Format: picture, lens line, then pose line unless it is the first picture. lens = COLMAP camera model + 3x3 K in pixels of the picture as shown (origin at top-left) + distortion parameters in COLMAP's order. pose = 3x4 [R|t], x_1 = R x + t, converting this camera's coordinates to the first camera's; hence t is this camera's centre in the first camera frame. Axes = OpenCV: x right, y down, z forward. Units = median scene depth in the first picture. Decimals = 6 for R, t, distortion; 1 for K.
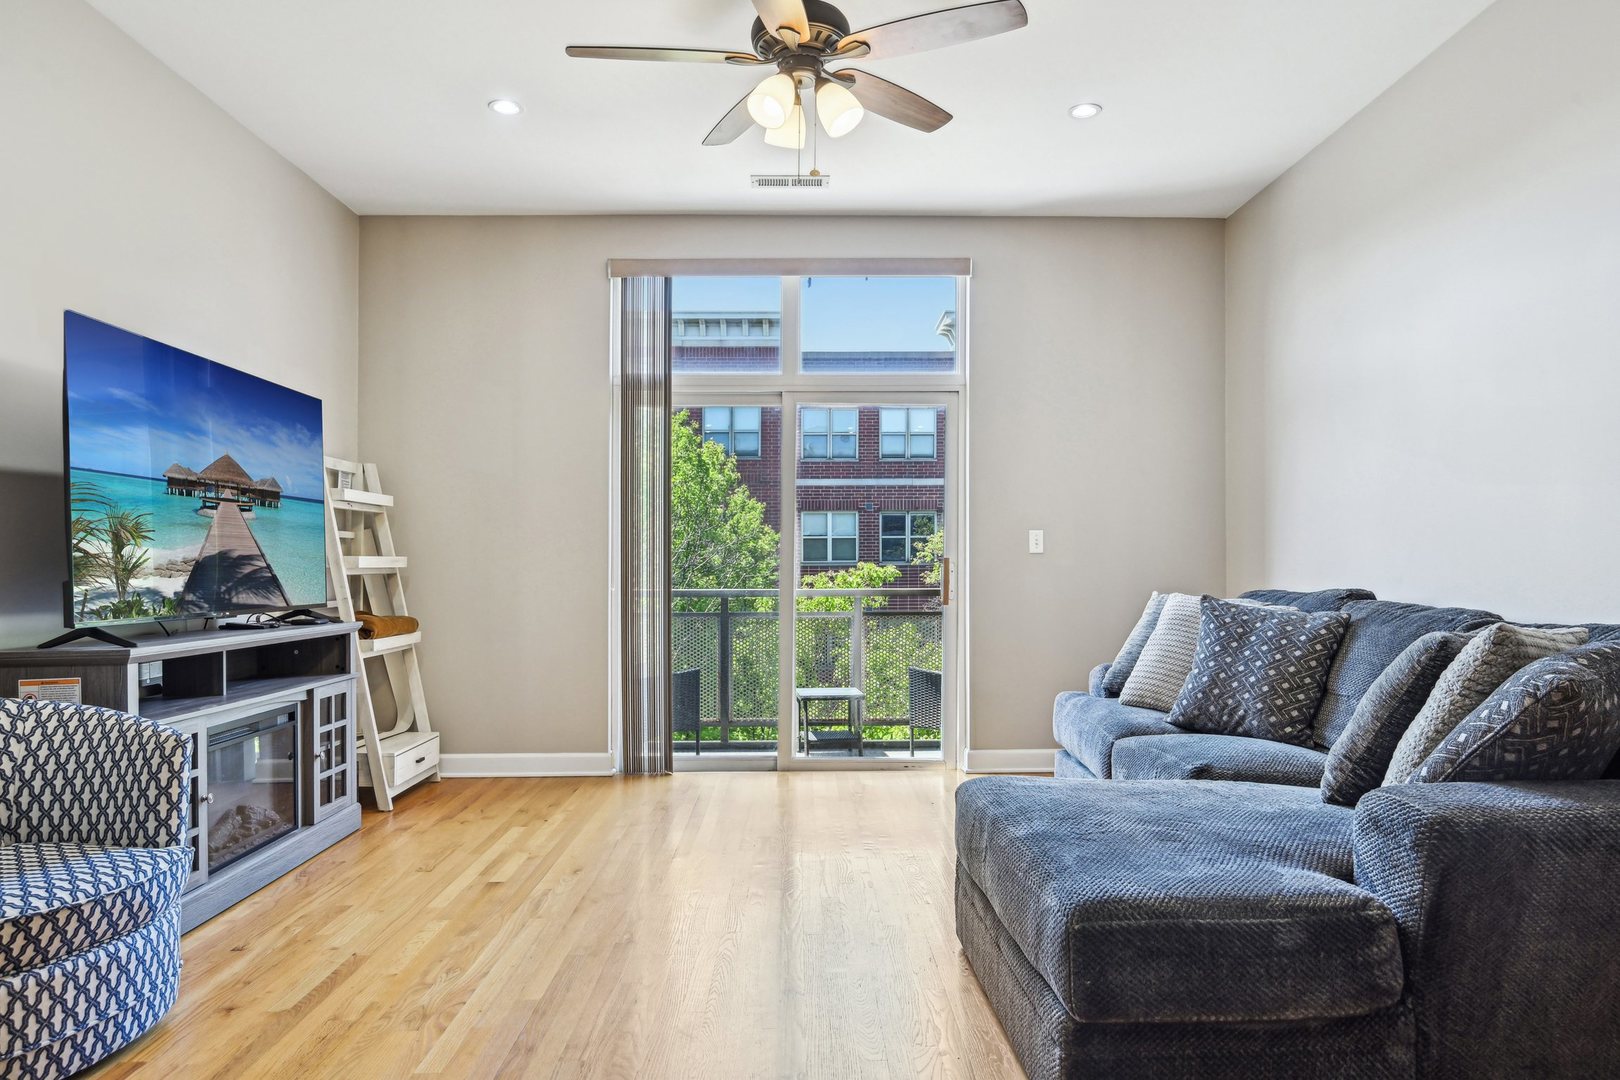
lens RADIAL K [[1021.2, 0, 821.2], [0, 1021.2, 567.5], [0, 0, 1]] dist [0.003528, 0.000485]
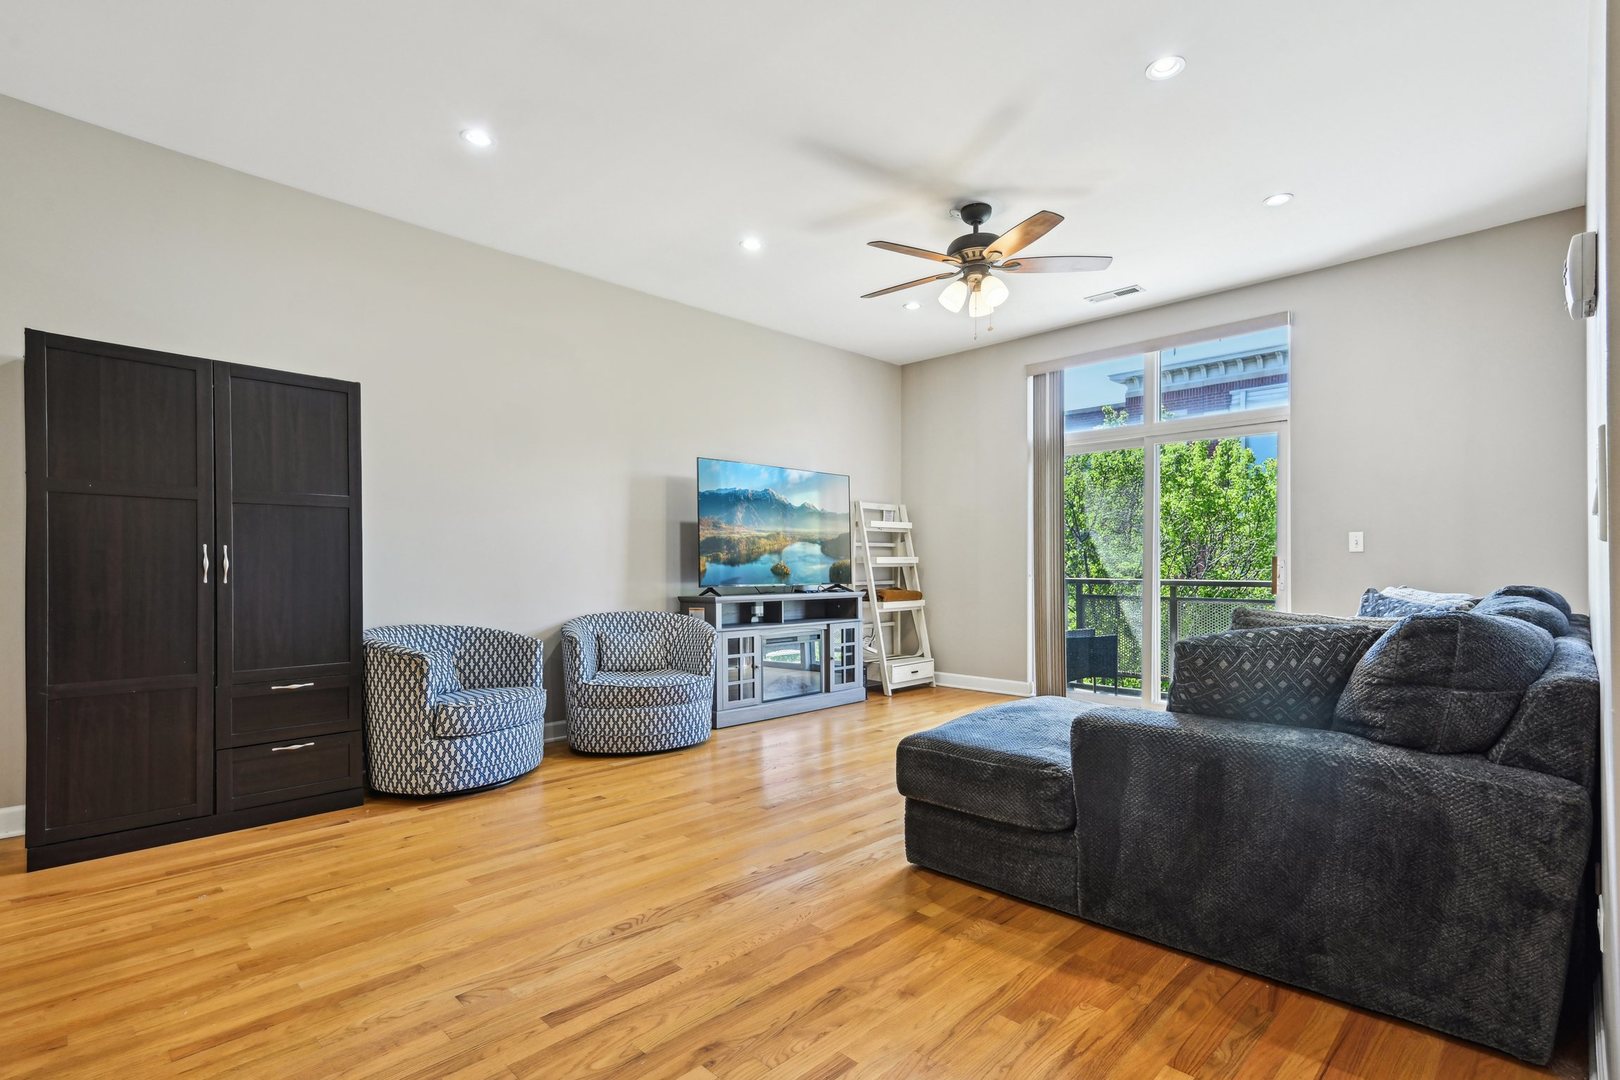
lens RADIAL K [[780.6, 0, 816.4], [0, 780.6, 562.3], [0, 0, 1]] dist [0.002884, -0.000001]
pose [[0.697687, 0.001865, -0.716400, 0.423263], [-0.001434, 0.999998, 0.001207, -0.002491], [0.716401, 0.000185, 0.697689, -0.058537]]
